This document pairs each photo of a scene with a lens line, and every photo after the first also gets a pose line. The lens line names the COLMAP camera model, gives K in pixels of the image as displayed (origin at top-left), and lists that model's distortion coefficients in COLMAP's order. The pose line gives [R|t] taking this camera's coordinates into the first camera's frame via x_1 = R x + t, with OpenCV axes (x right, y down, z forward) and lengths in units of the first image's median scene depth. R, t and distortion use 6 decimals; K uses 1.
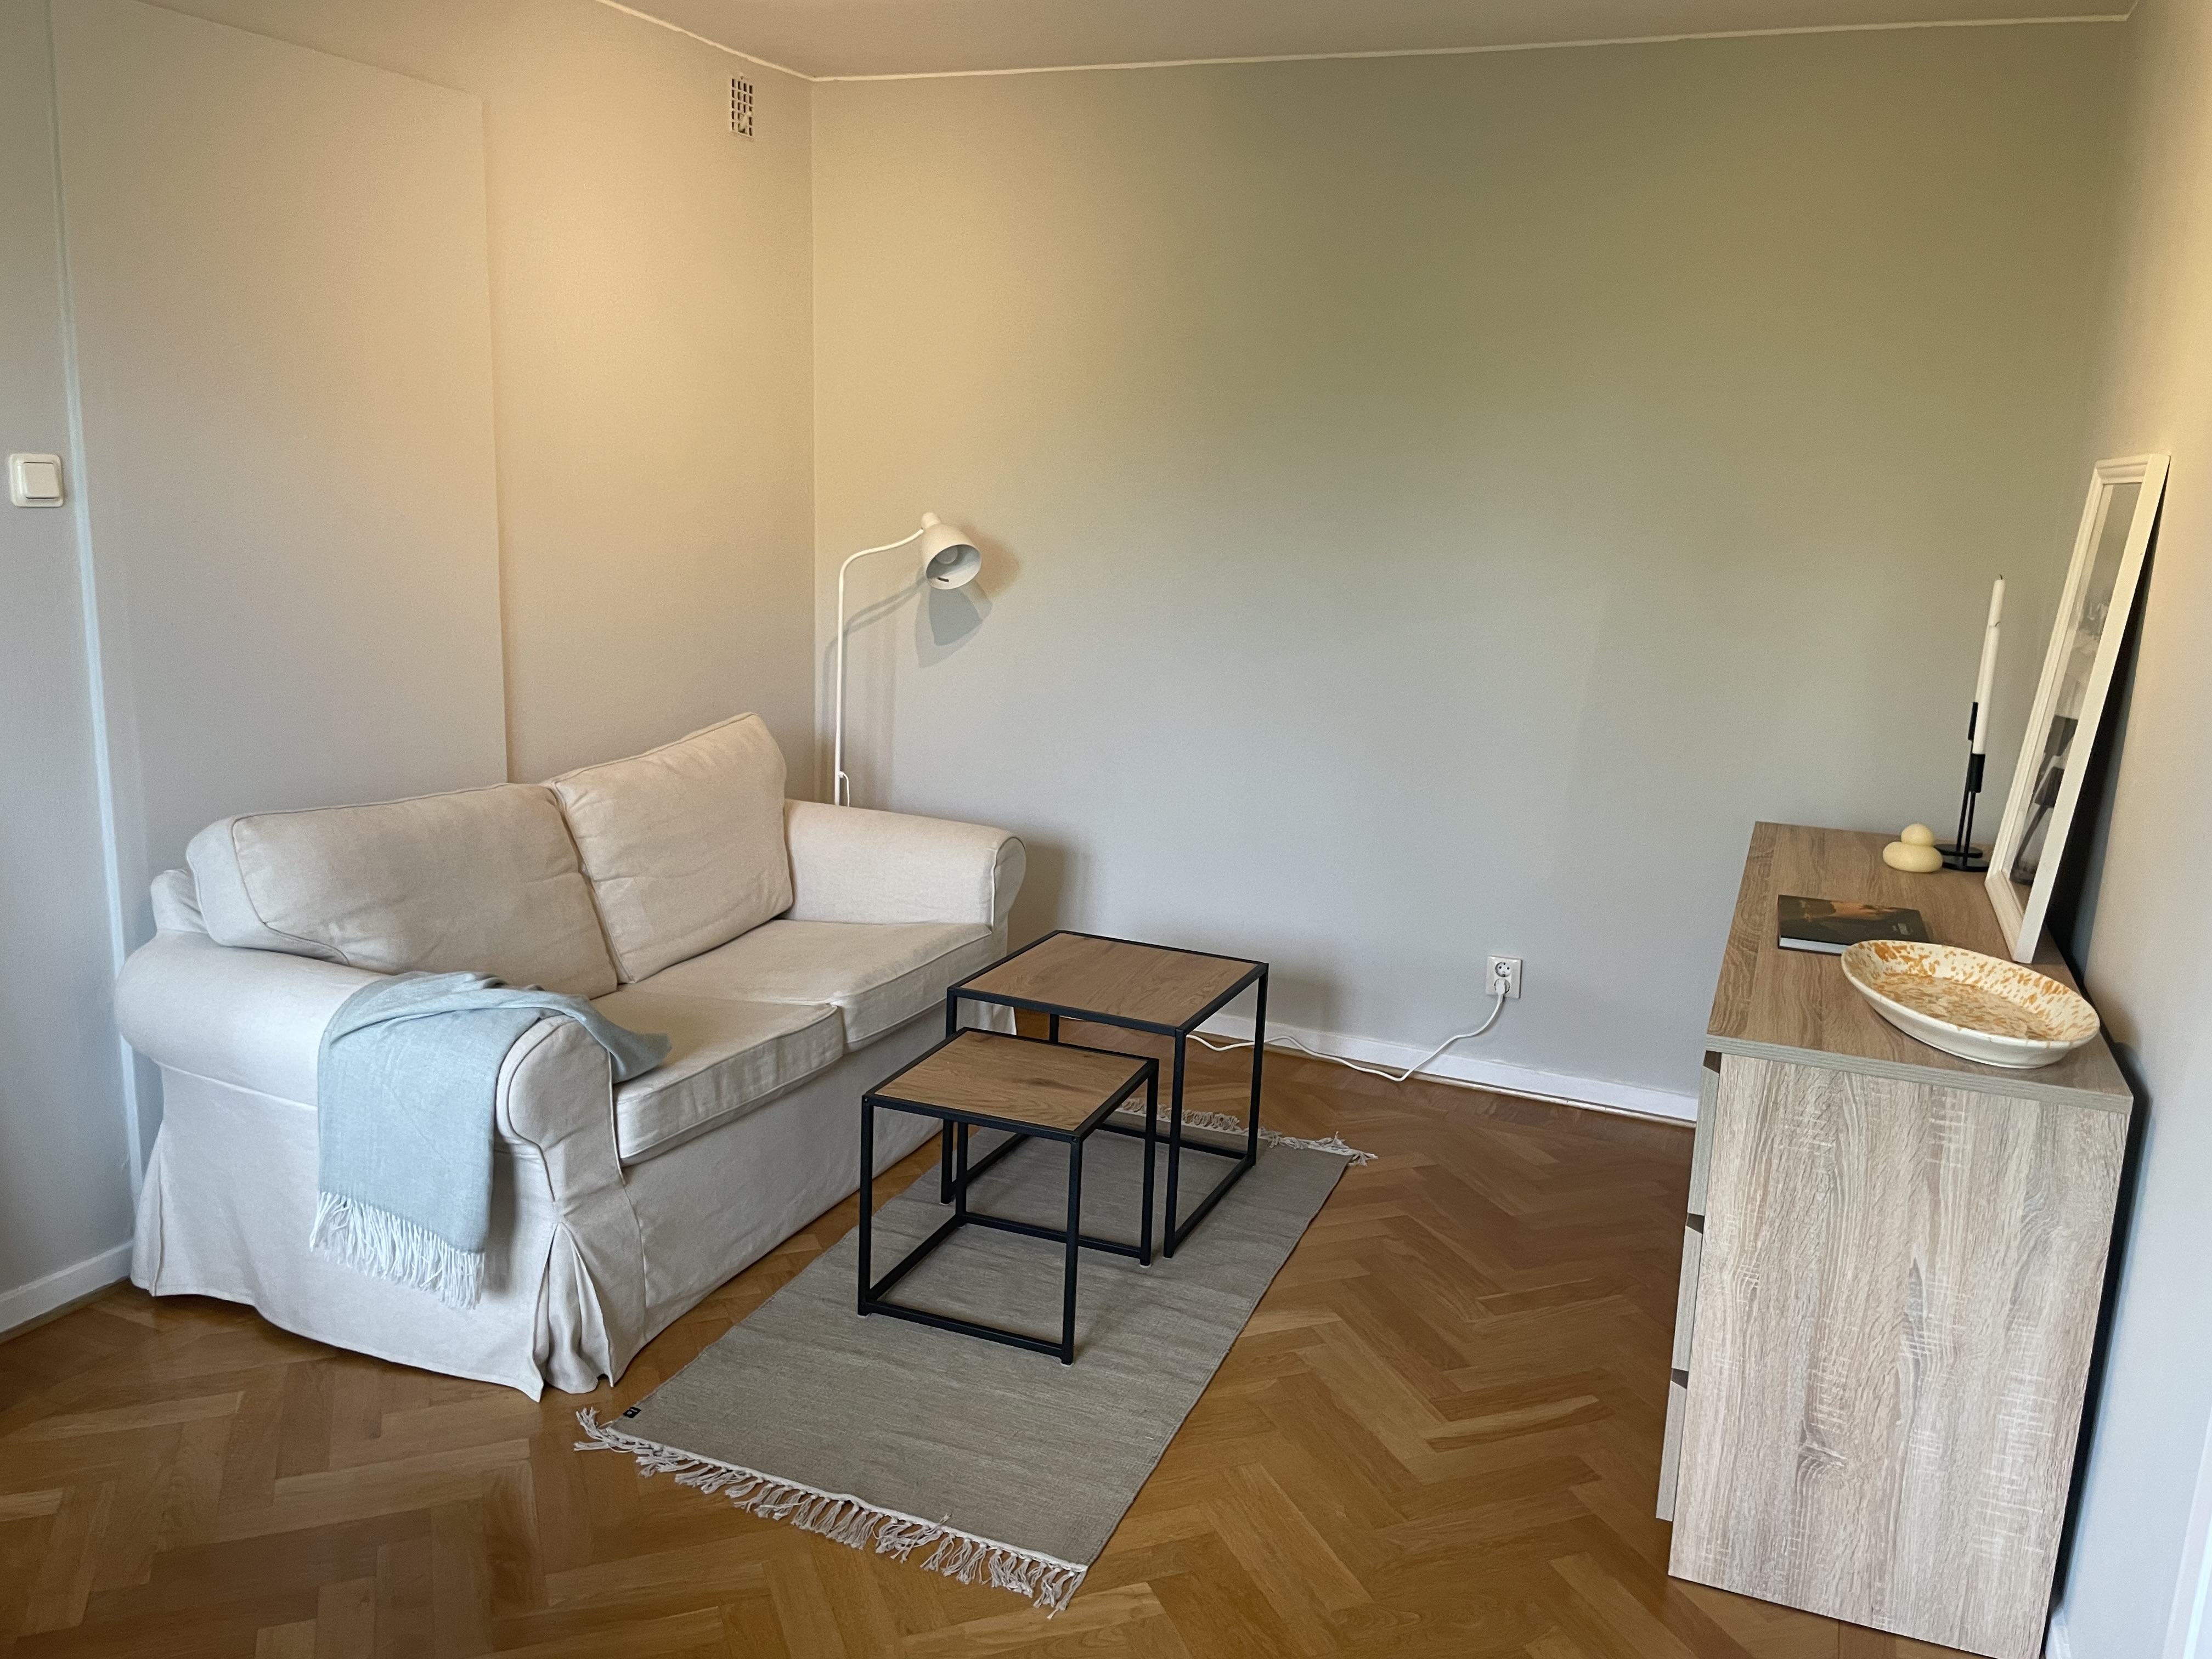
lens RADIAL K [[1673.8, 0, 1101.6], [0, 1673.8, 814.7], [0, 0, 1]] dist [0.121385, -0.161096]
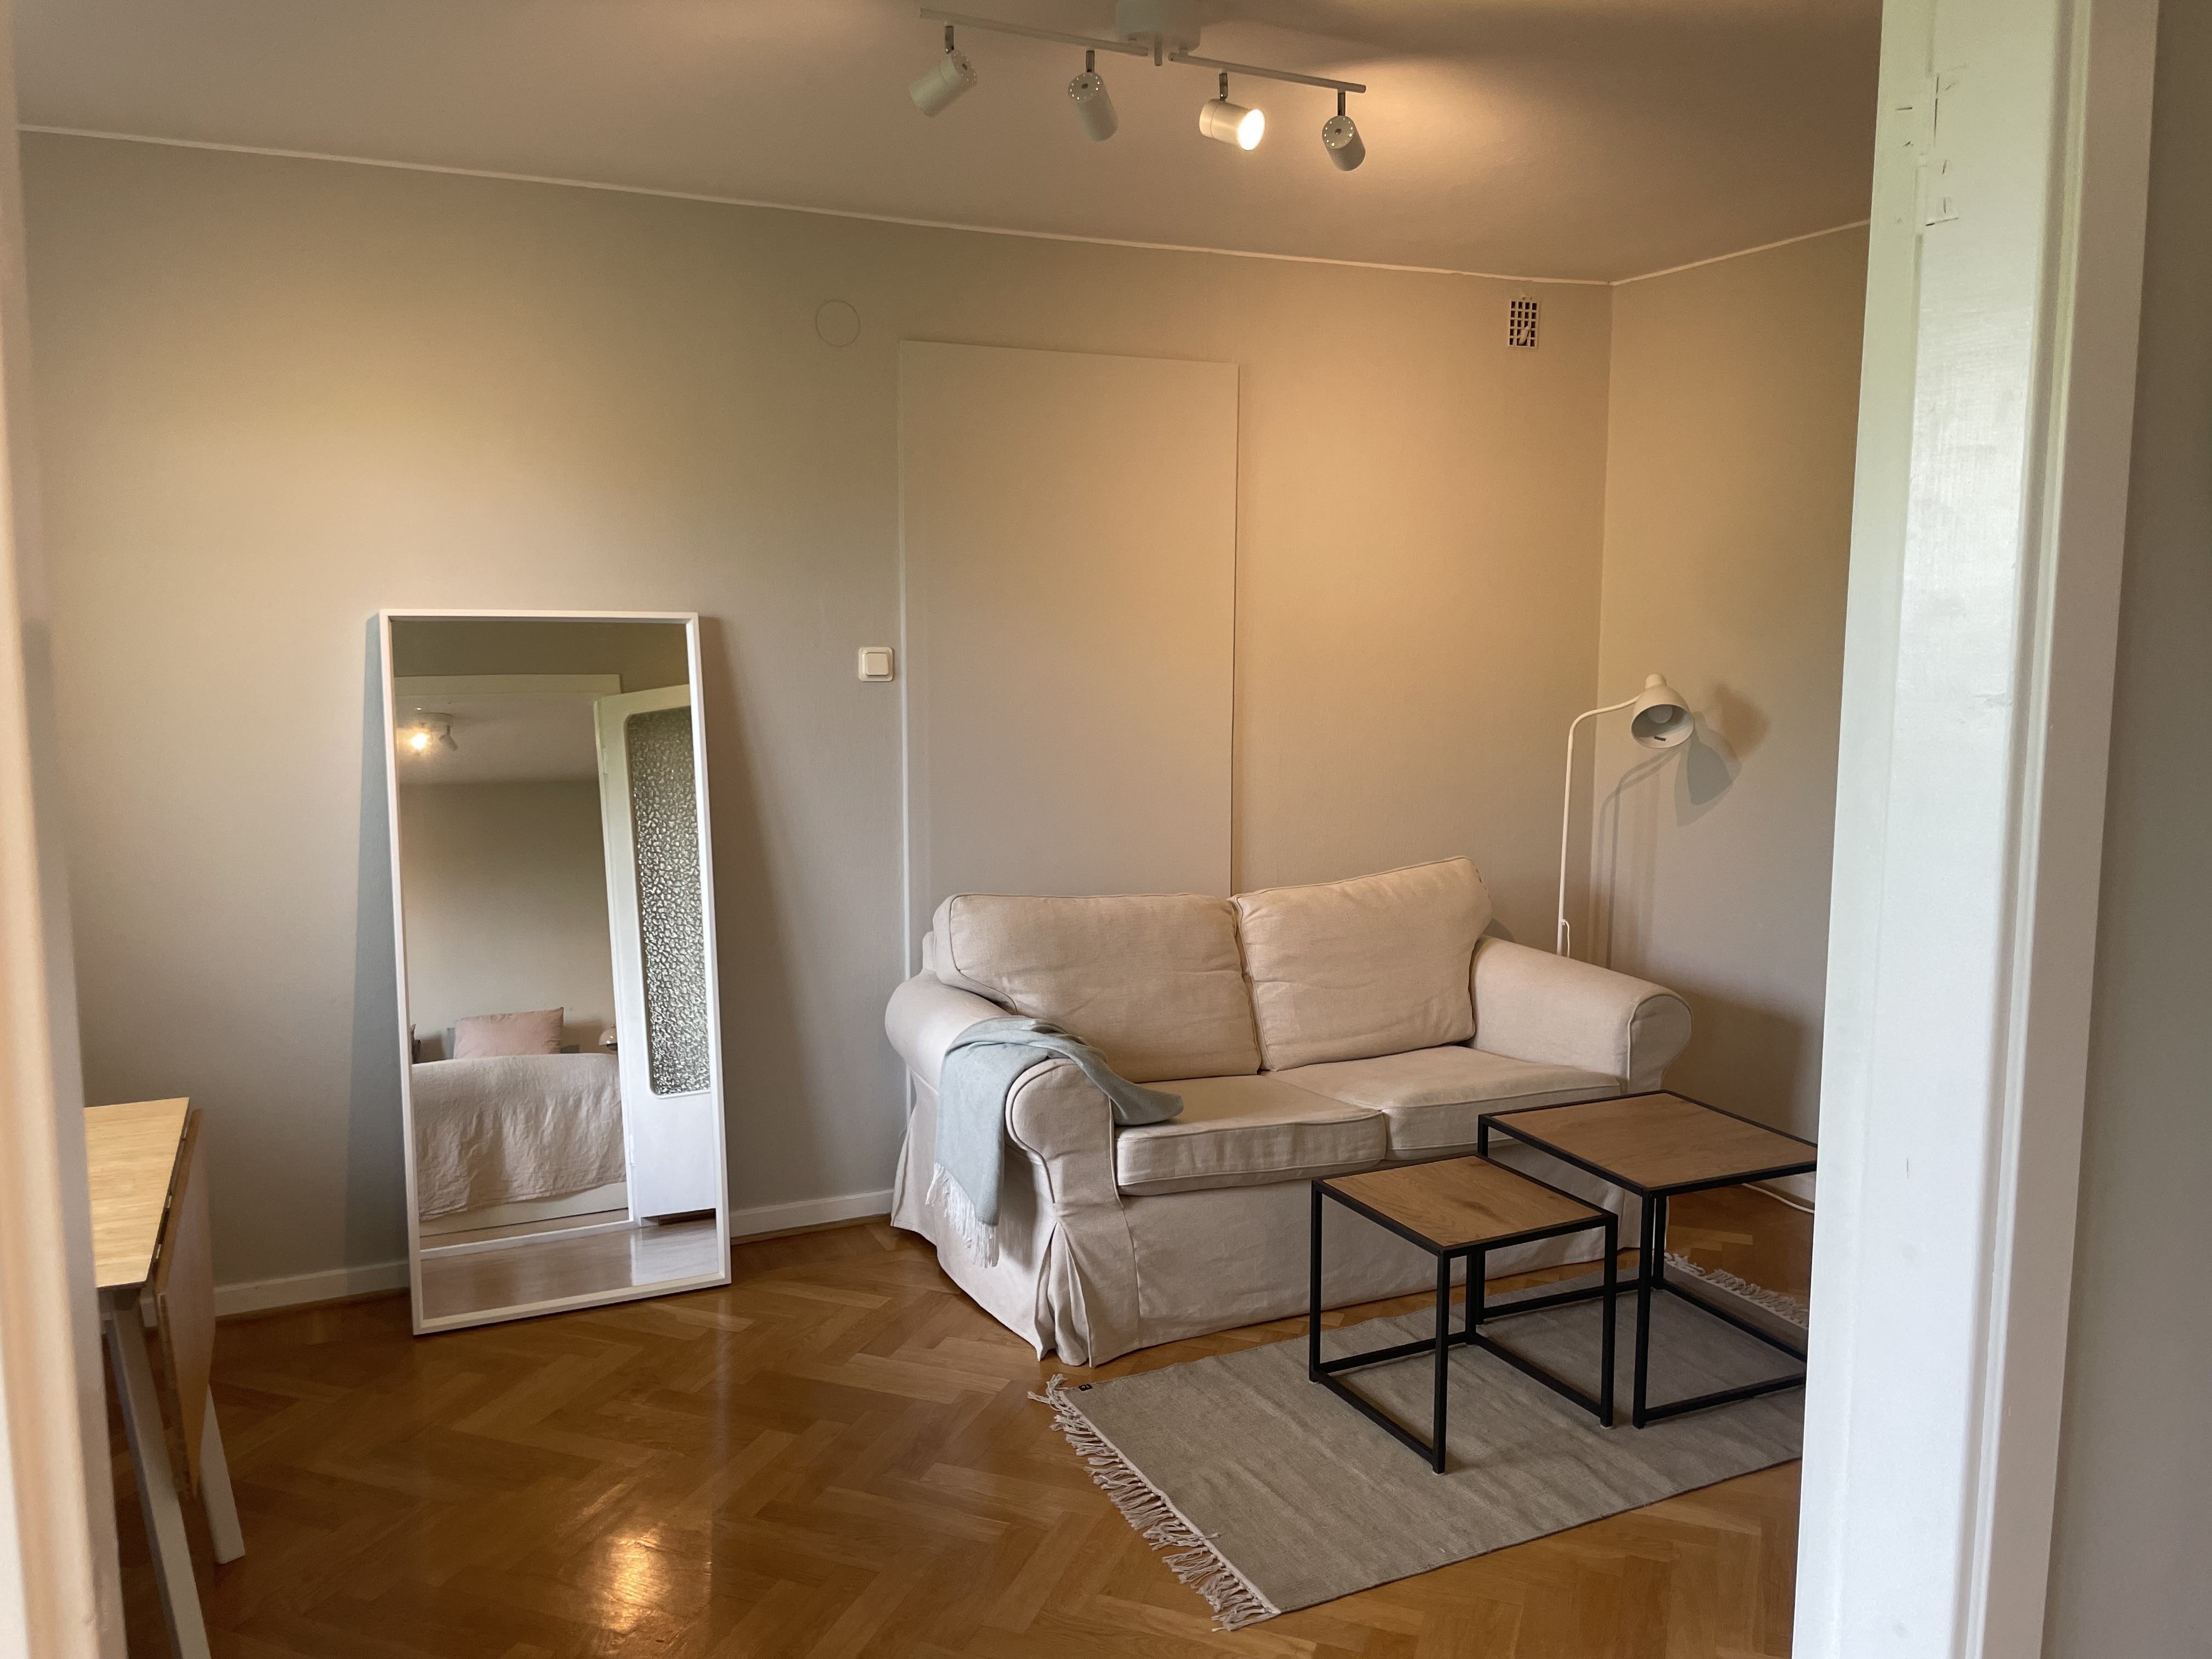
lens RADIAL K [[1673.8, 0, 1101.6], [0, 1673.8, 814.7], [0, 0, 1]] dist [0.121385, -0.161096]
pose [[0.741490, 0.042305, -0.669629, 0.506205], [-0.108948, 0.992357, -0.057946, 0.003436], [0.662060, 0.115921, 0.740432, 0.033337]]
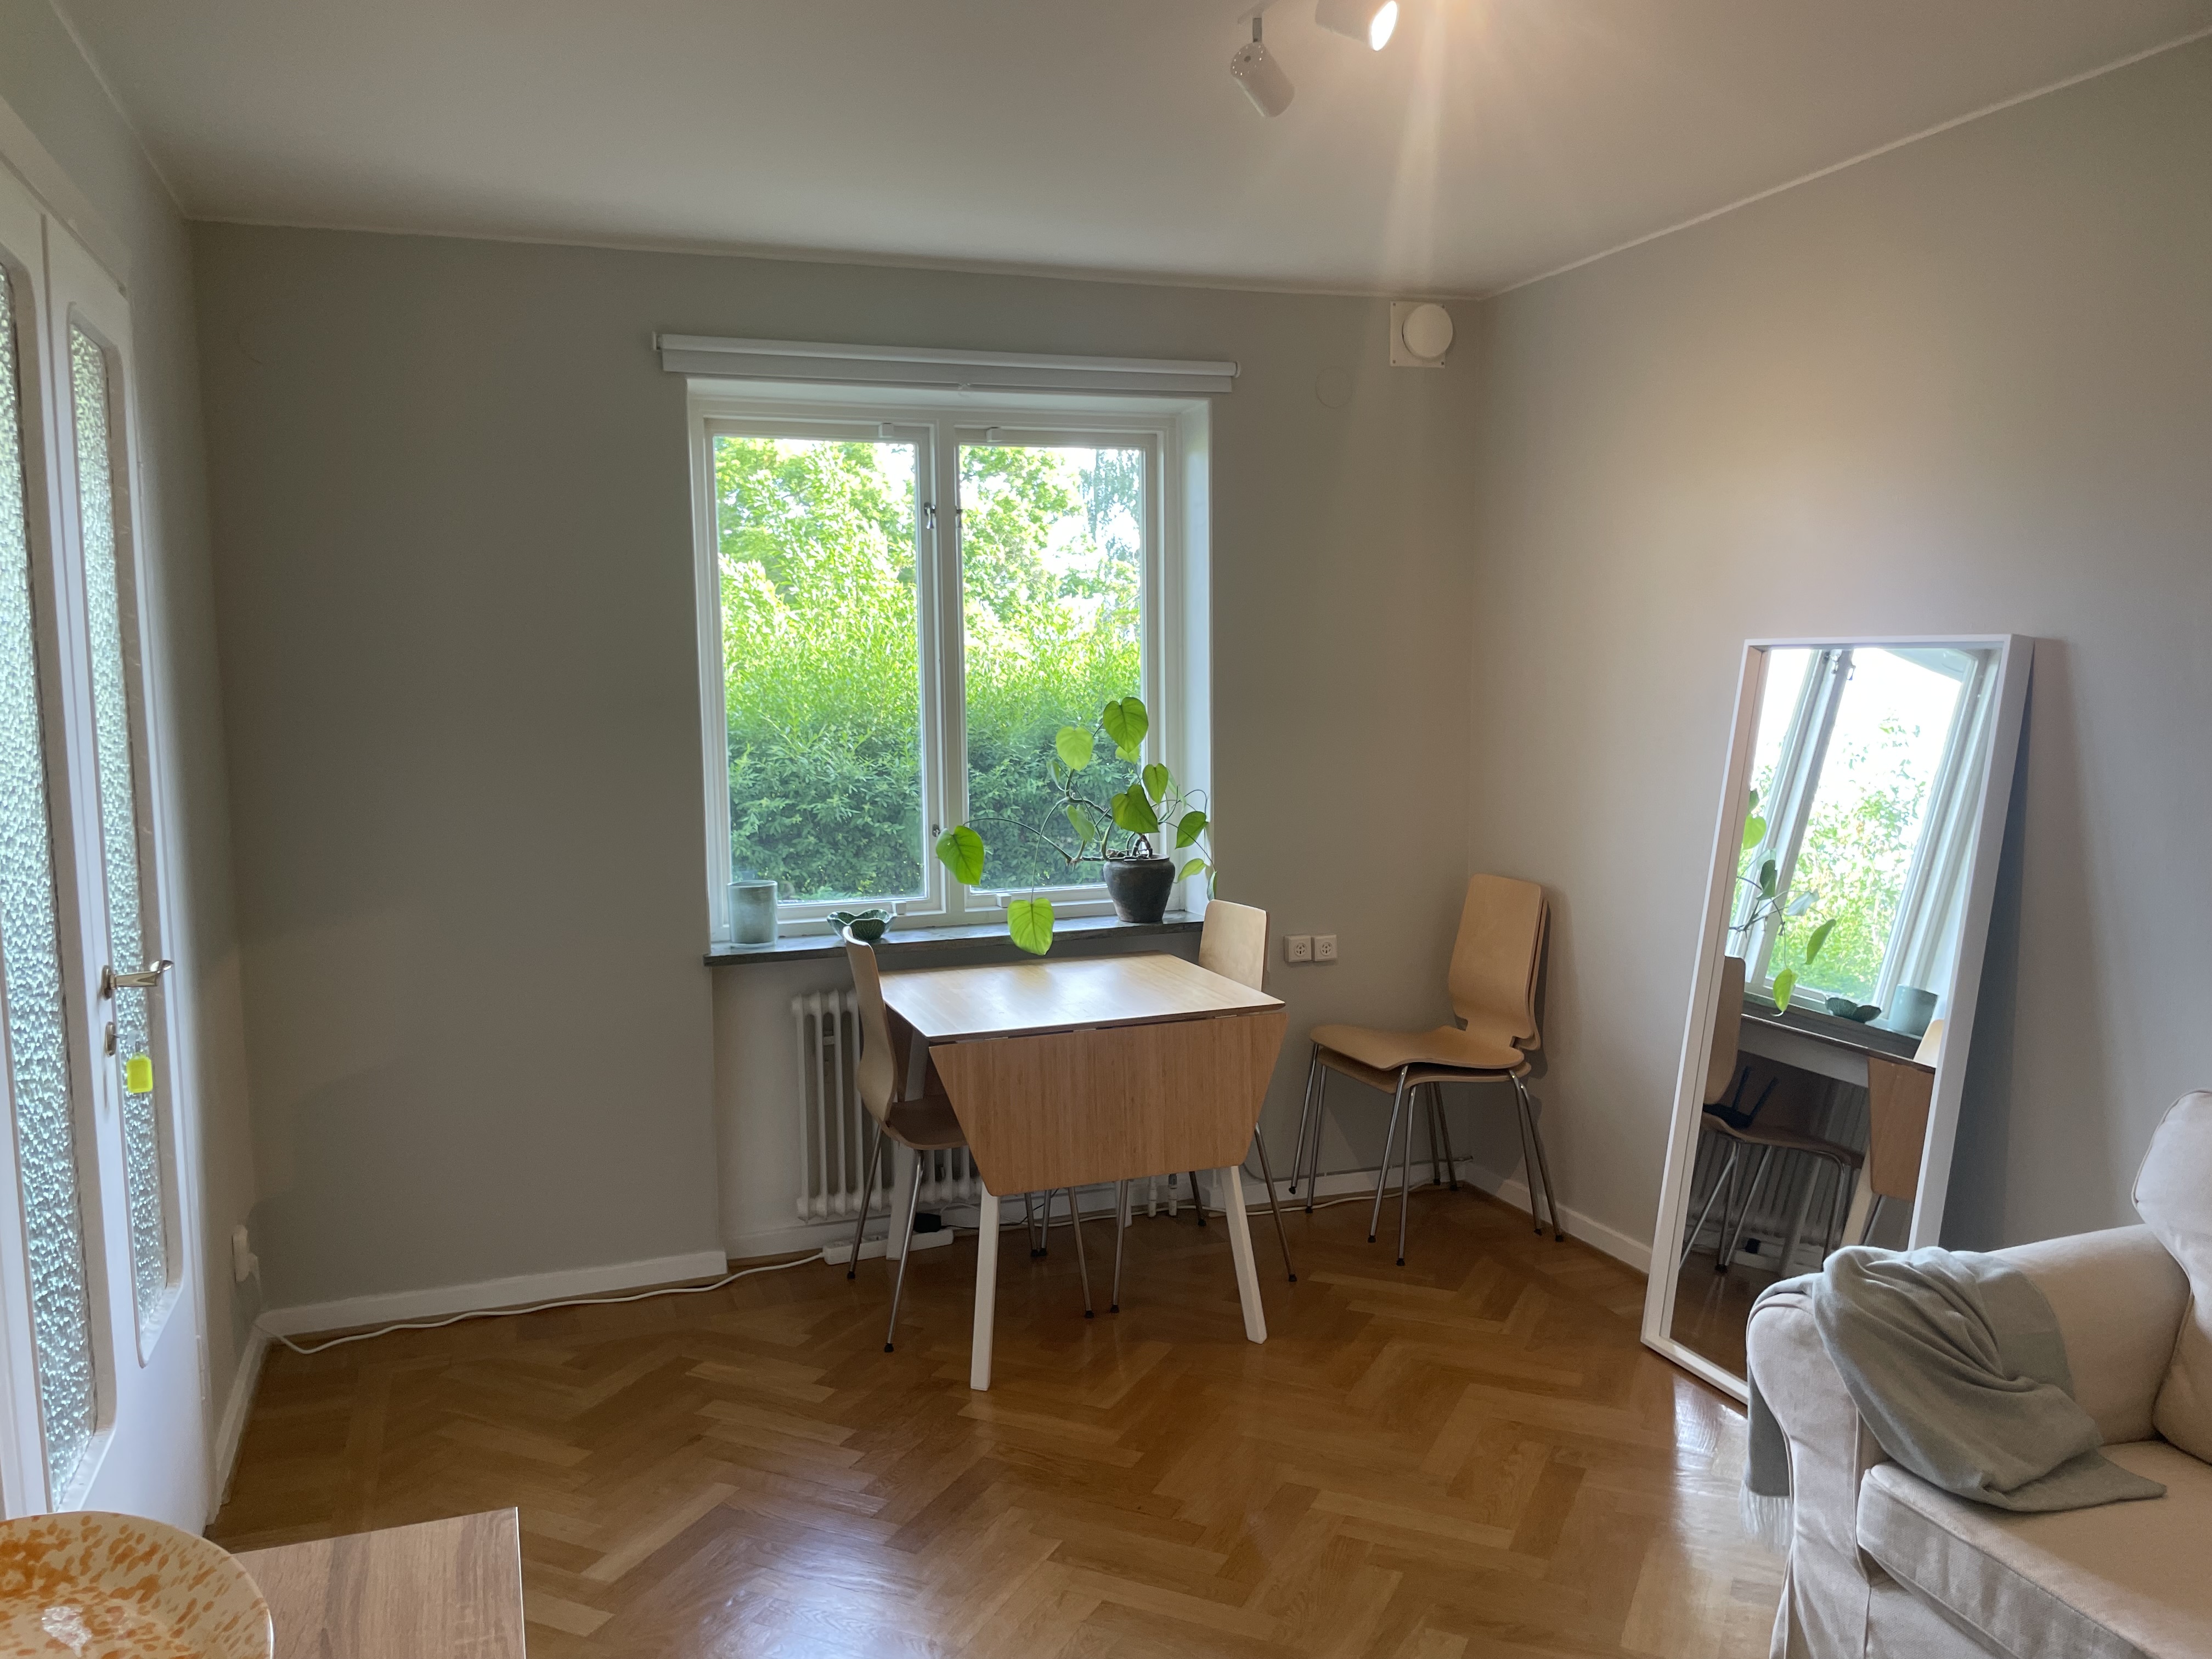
lens RADIAL K [[1673.8, 0, 1101.6], [0, 1673.8, 814.7], [0, 0, 1]] dist [0.121385, -0.161096]
pose [[-0.721481, 0.036298, -0.691482, 0.491345], [-0.151488, 0.966159, 0.208776, -0.228225], [0.675660, 0.255379, -0.691567, 1.168799]]
